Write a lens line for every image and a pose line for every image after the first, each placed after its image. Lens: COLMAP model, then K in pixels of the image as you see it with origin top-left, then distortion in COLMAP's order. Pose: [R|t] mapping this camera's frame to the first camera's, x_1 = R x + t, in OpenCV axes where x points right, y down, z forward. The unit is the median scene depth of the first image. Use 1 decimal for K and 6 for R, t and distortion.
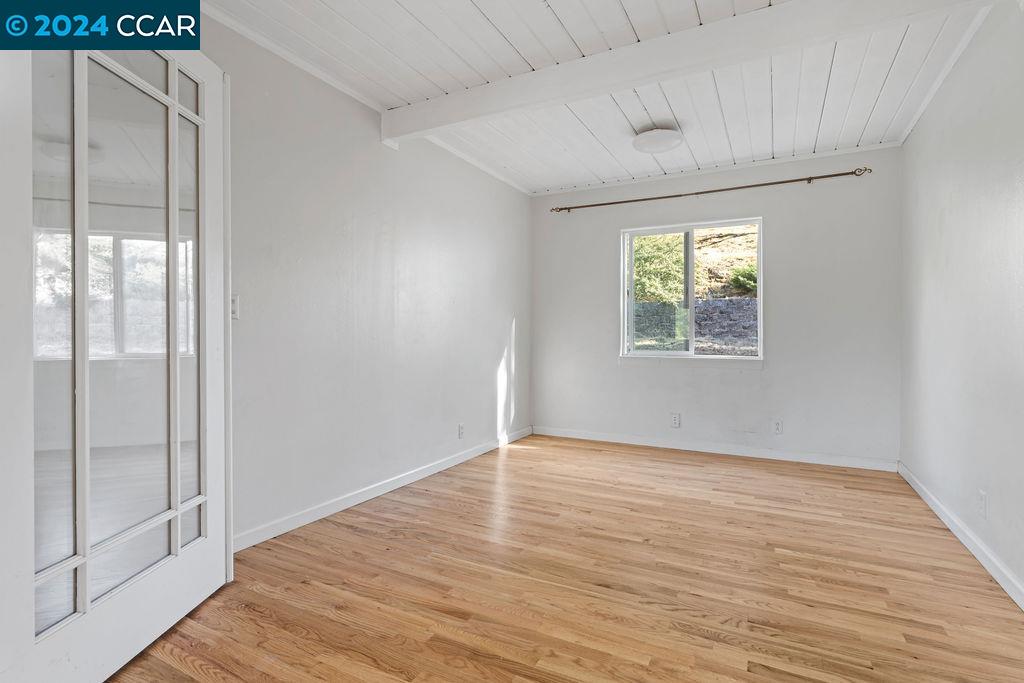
lens RADIAL K [[505.6, 0, 511.9], [0, 505.6, 339.3], [0, 0, 1]] dist [-0.003592, 0.000076]
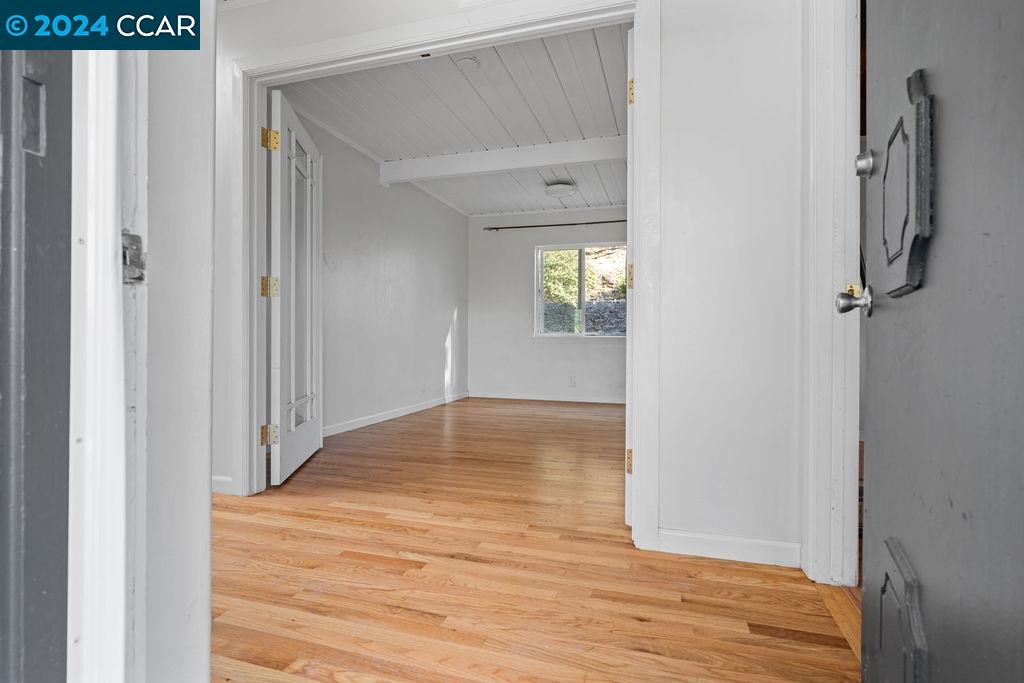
lens RADIAL K [[505.6, 0, 511.4], [0, 505.6, 341.3], [0, 0, 1]] dist [-0.003592, 0.000076]
pose [[0.983085, 0.004876, 0.183087, -0.044987], [-0.004264, 0.999984, -0.003737, 0.022577], [-0.183102, 0.002893, 0.983090, -0.156282]]
